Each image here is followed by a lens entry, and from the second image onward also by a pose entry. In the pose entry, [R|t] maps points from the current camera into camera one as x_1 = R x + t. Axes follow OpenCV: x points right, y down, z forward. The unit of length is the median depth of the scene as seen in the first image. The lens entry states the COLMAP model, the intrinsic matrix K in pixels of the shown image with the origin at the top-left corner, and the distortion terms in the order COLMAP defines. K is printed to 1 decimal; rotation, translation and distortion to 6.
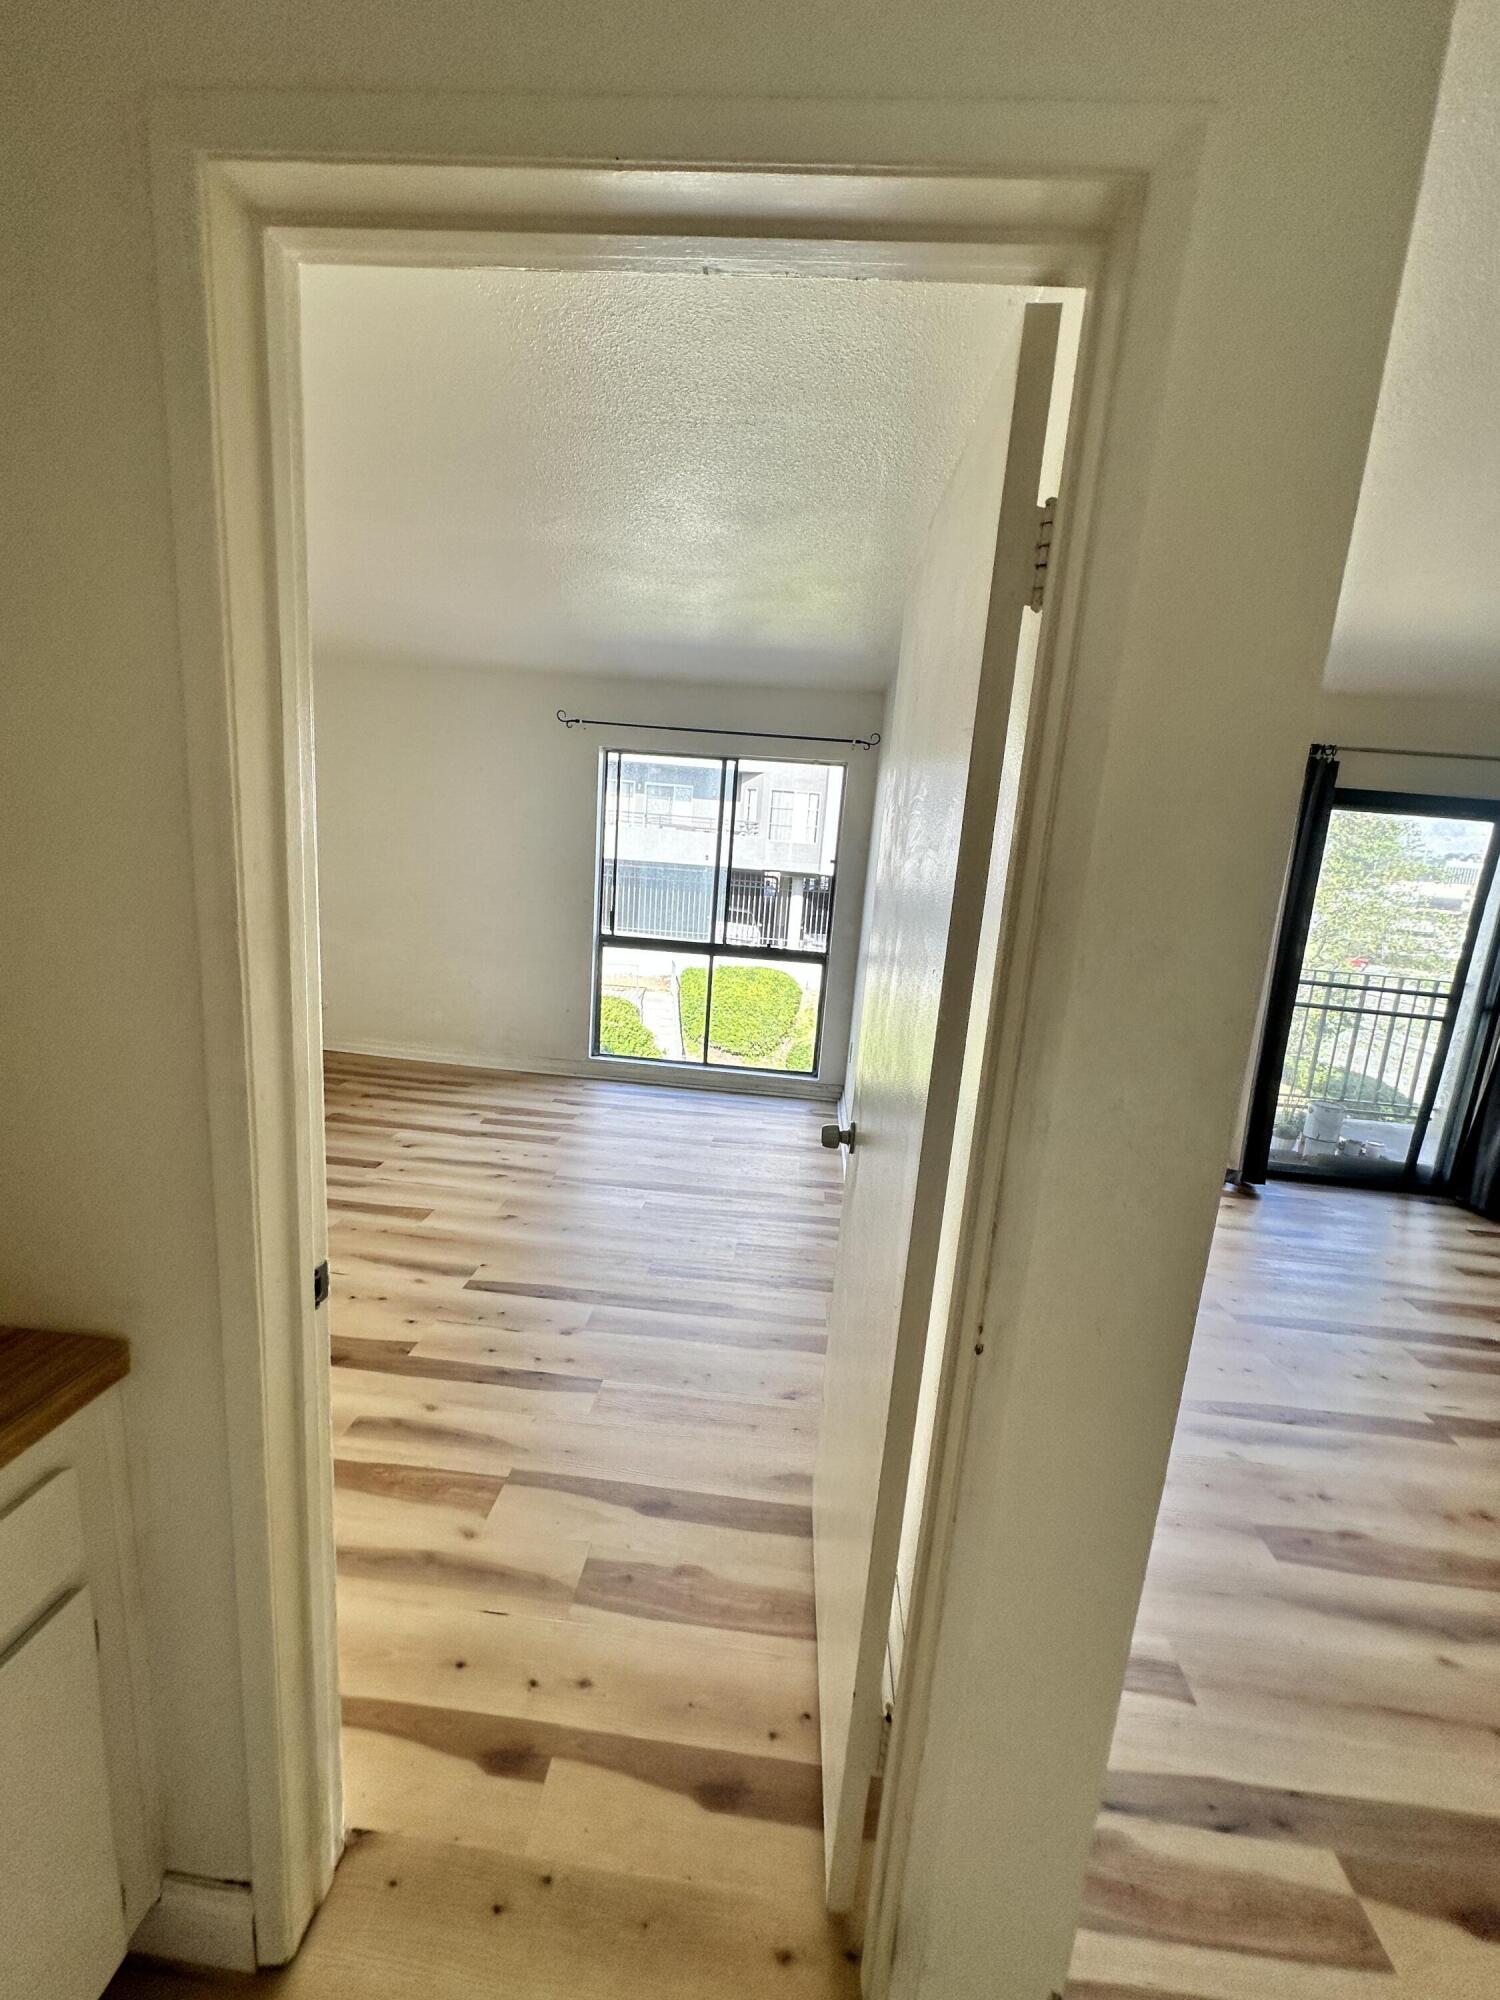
lens RADIAL K [[794.6, 0, 751.1], [0, 794.6, 997.8], [0, 0, 1]] dist [-0.001178, 0.000263]
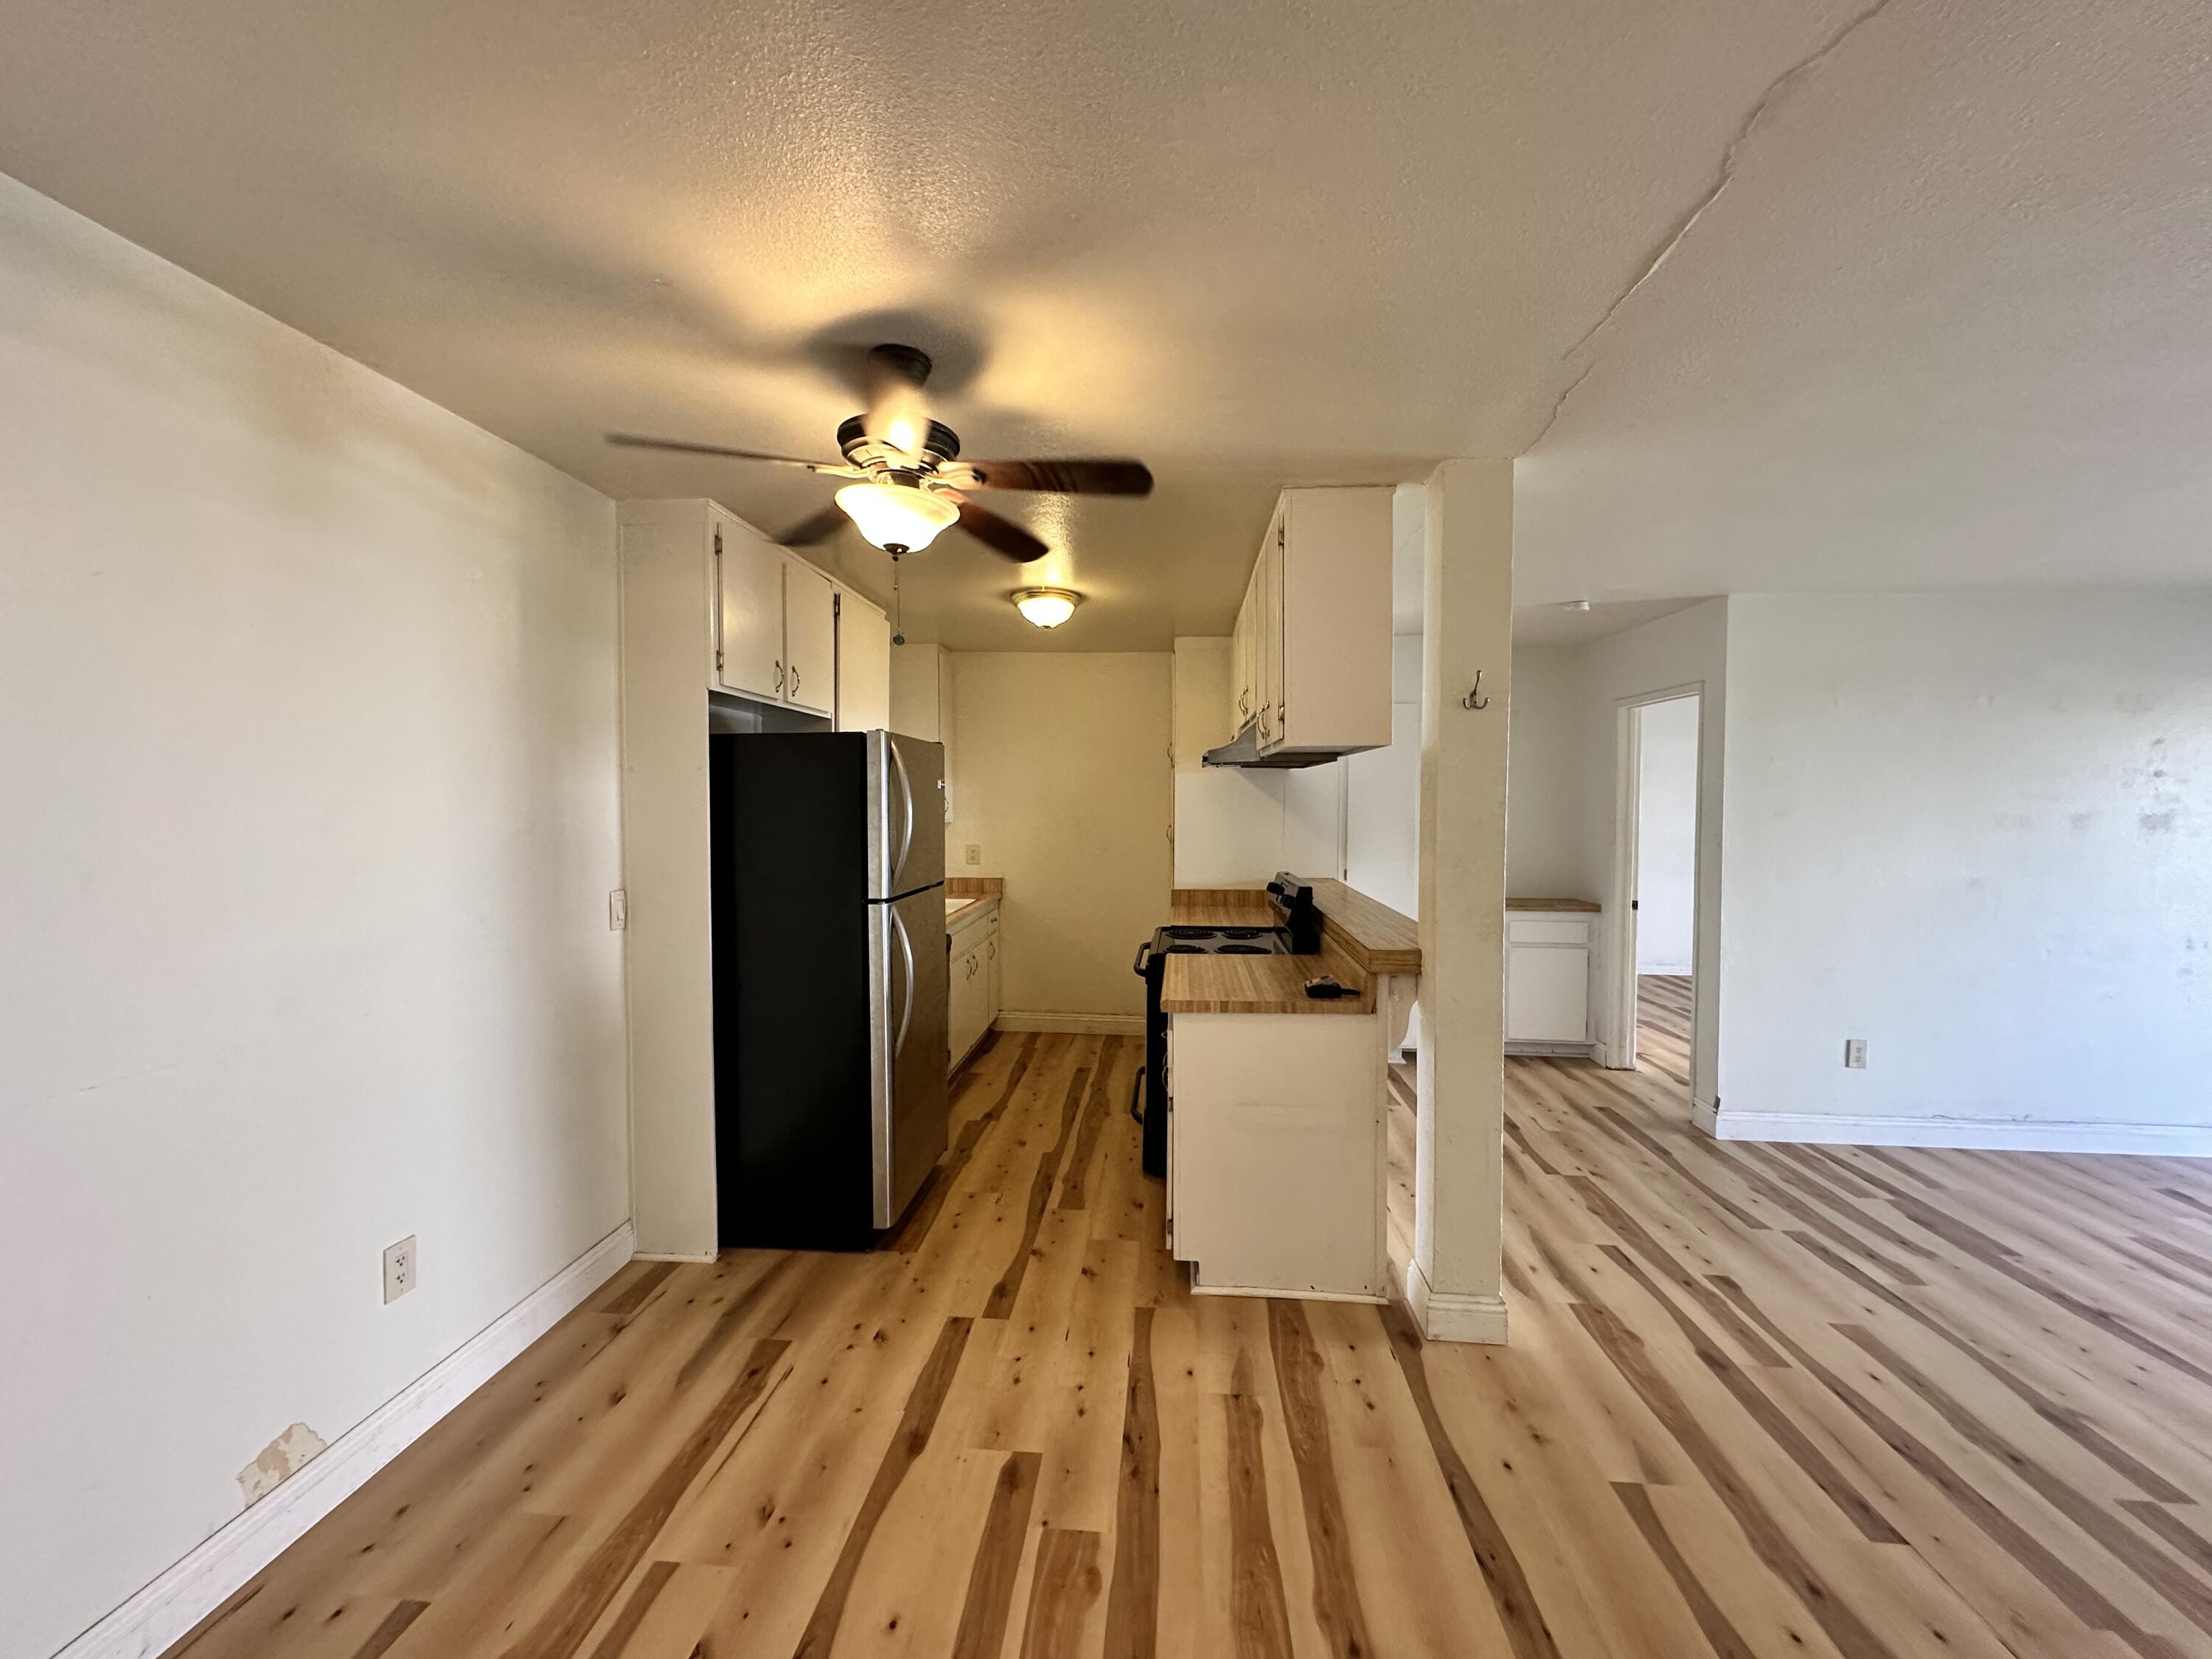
lens RADIAL K [[878.9, 0, 1106.0], [0, 878.9, 825.2], [0, 0, 1]] dist [-0.001178, 0.000263]
pose [[0.001045, -0.048011, -0.998846, 1.043137], [-0.191815, 0.980290, -0.047320, 0.169272], [0.981430, 0.191644, -0.008185, -0.466467]]
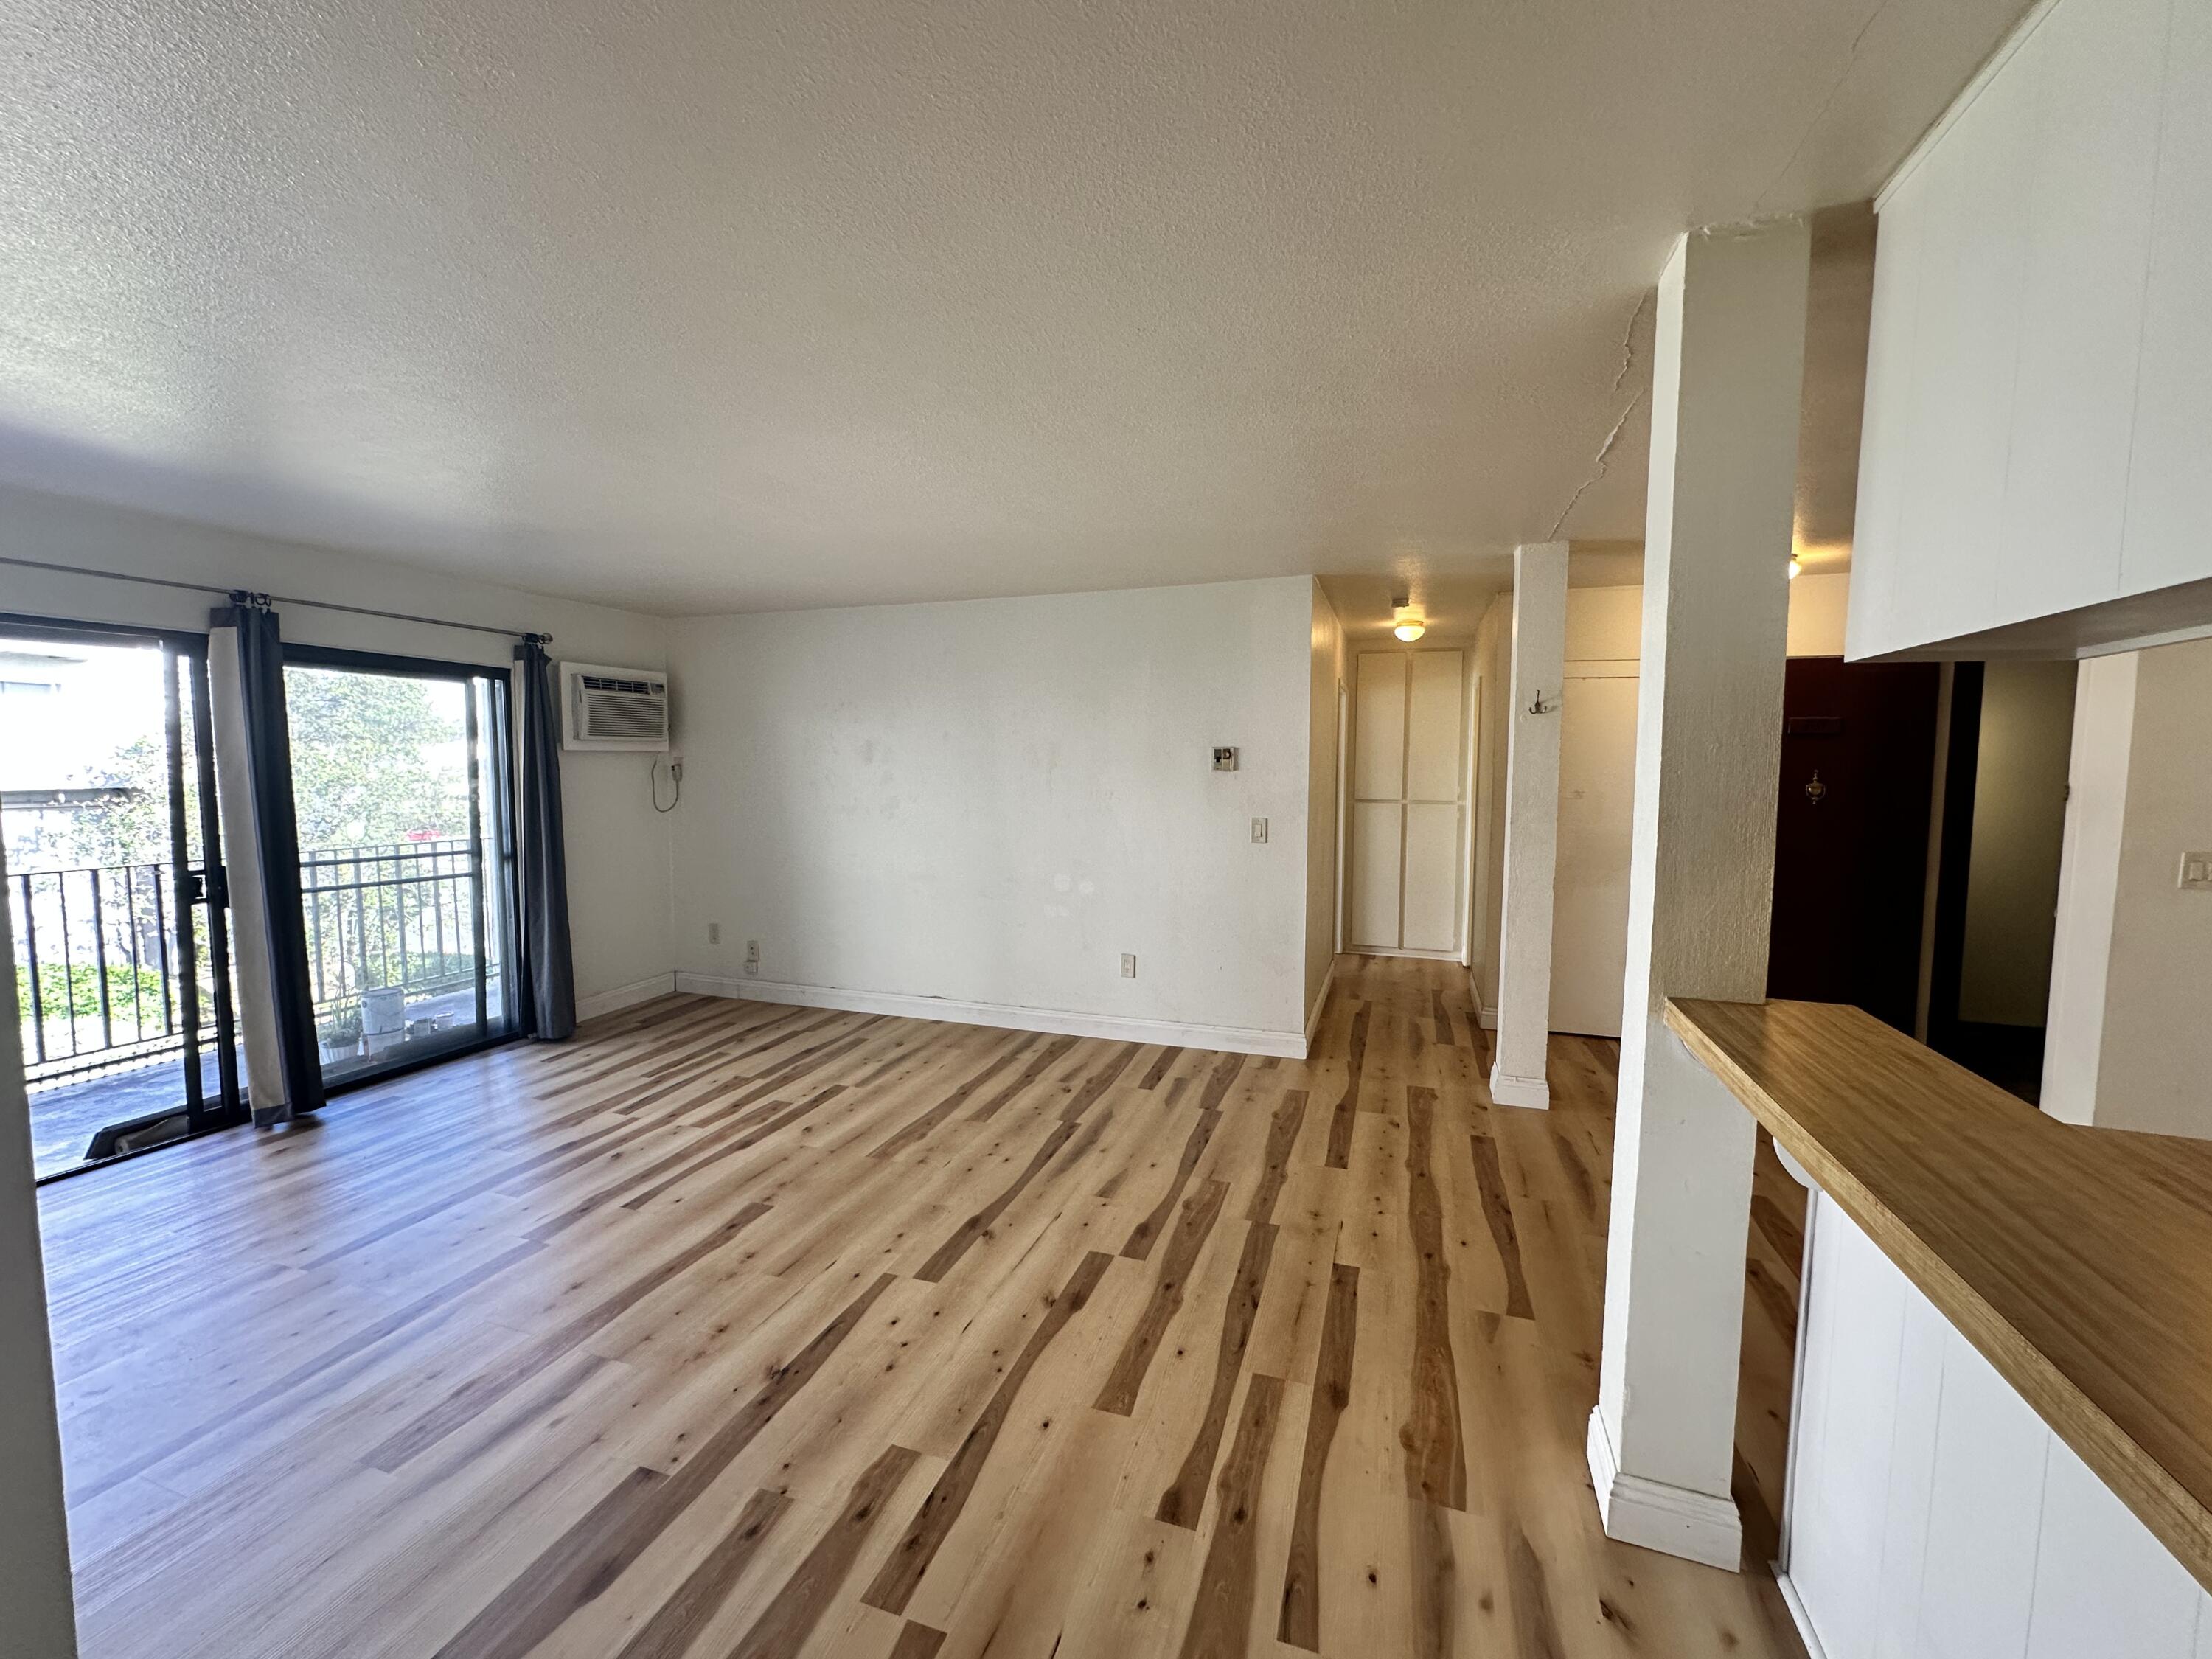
lens RADIAL K [[878.9, 0, 1106.0], [0, 878.9, 825.2], [0, 0, 1]] dist [-0.001178, 0.000263]
pose [[0.243743, -0.143286, 0.959197, -0.003018], [0.195663, 0.975954, 0.096069, 0.016190], [-0.949898, 0.164263, 0.265918, -0.082427]]
